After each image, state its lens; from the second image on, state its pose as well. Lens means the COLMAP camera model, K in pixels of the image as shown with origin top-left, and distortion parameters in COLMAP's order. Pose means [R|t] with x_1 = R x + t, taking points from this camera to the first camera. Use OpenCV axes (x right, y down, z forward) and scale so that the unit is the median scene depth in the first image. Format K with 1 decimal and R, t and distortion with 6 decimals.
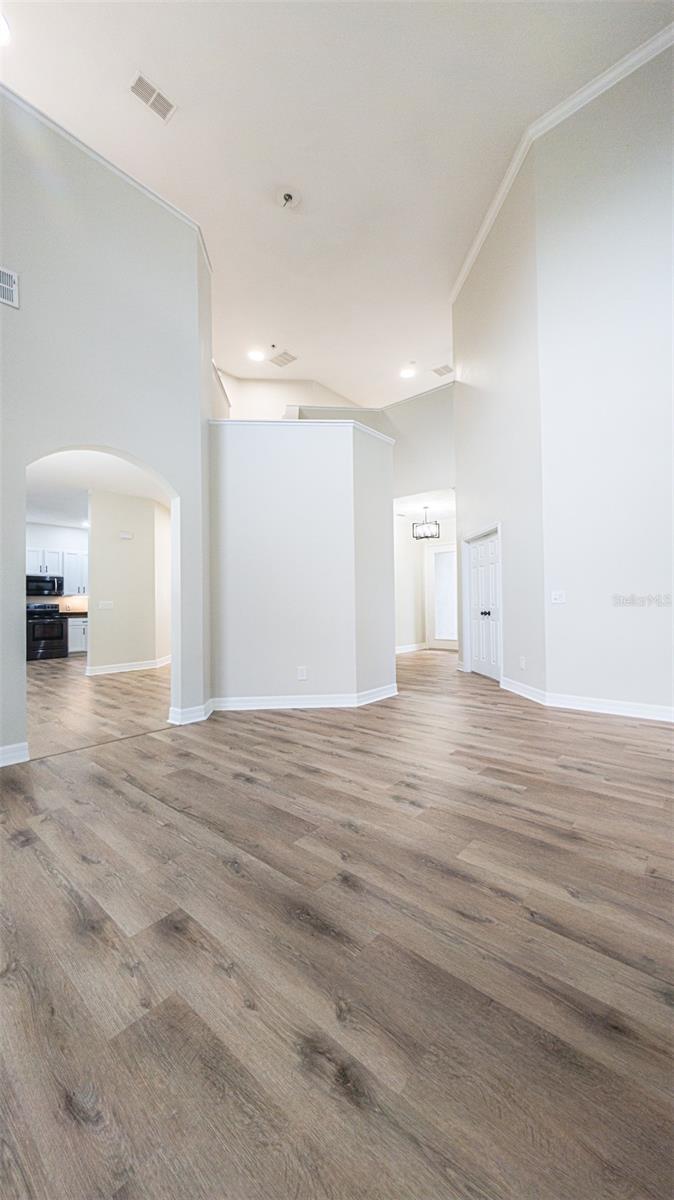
lens RADIAL K [[435.1, 0, 331.1], [0, 435.1, 600.4], [0, 0, 1]] dist [0.001316, 0.000228]
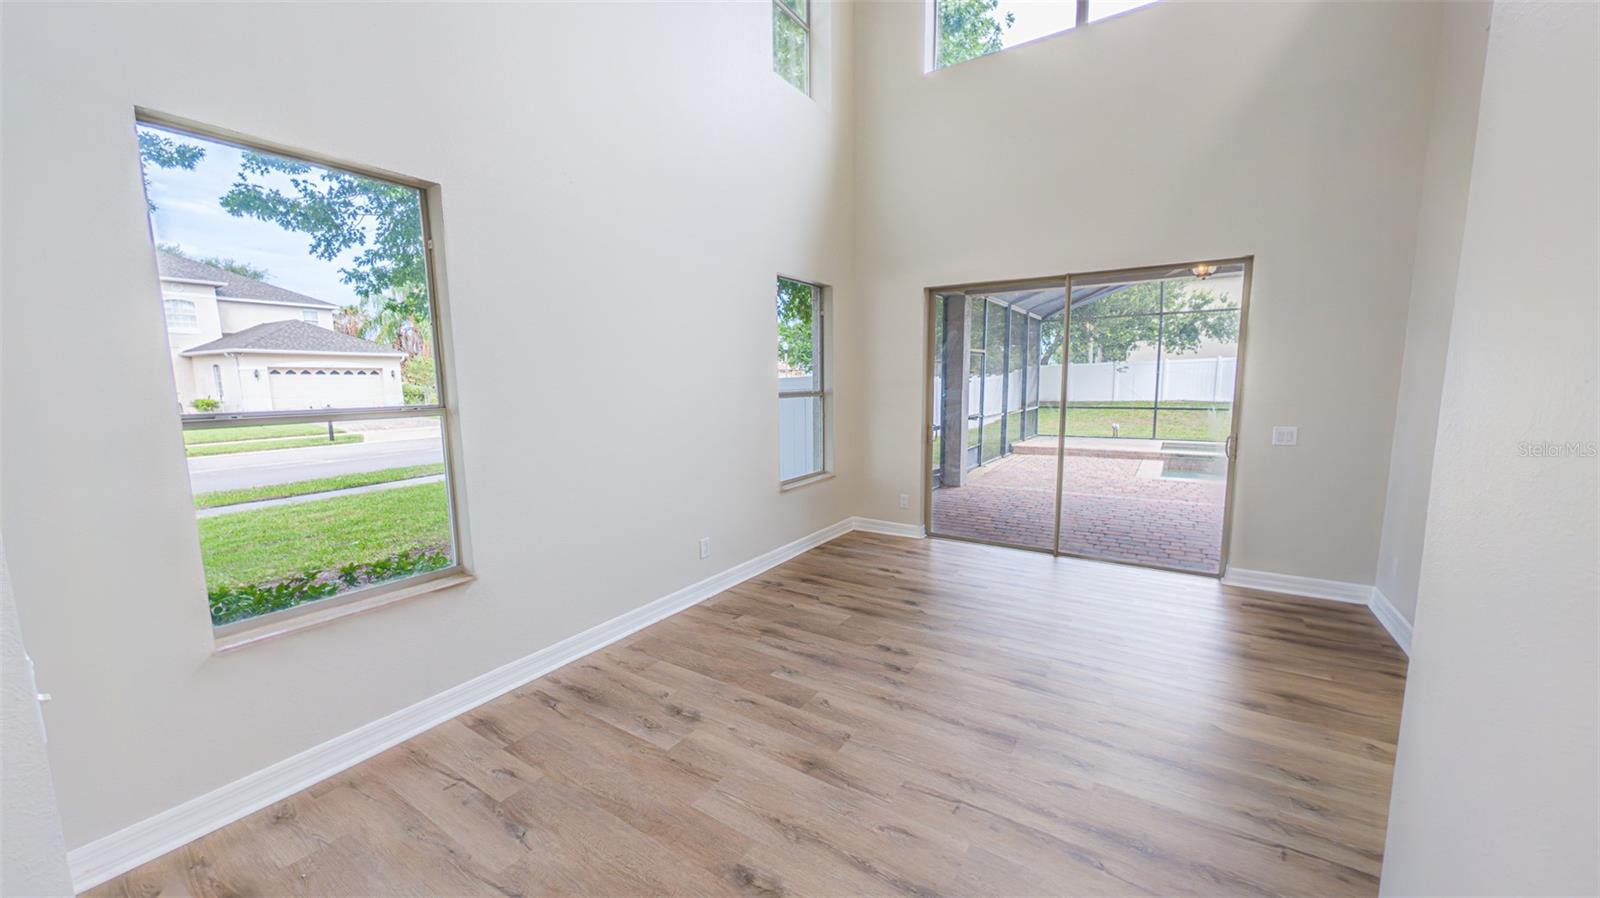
lens RADIAL K [[580.1, 0, 798.8], [0, 580.1, 450.7], [0, 0, 1]] dist [0.001316, 0.000228]
pose [[-0.988423, 0.044177, -0.145146, 0.501442], [0.027940, 0.993309, 0.112059, -0.154590], [0.149126, 0.106707, -0.983044, 1.971716]]
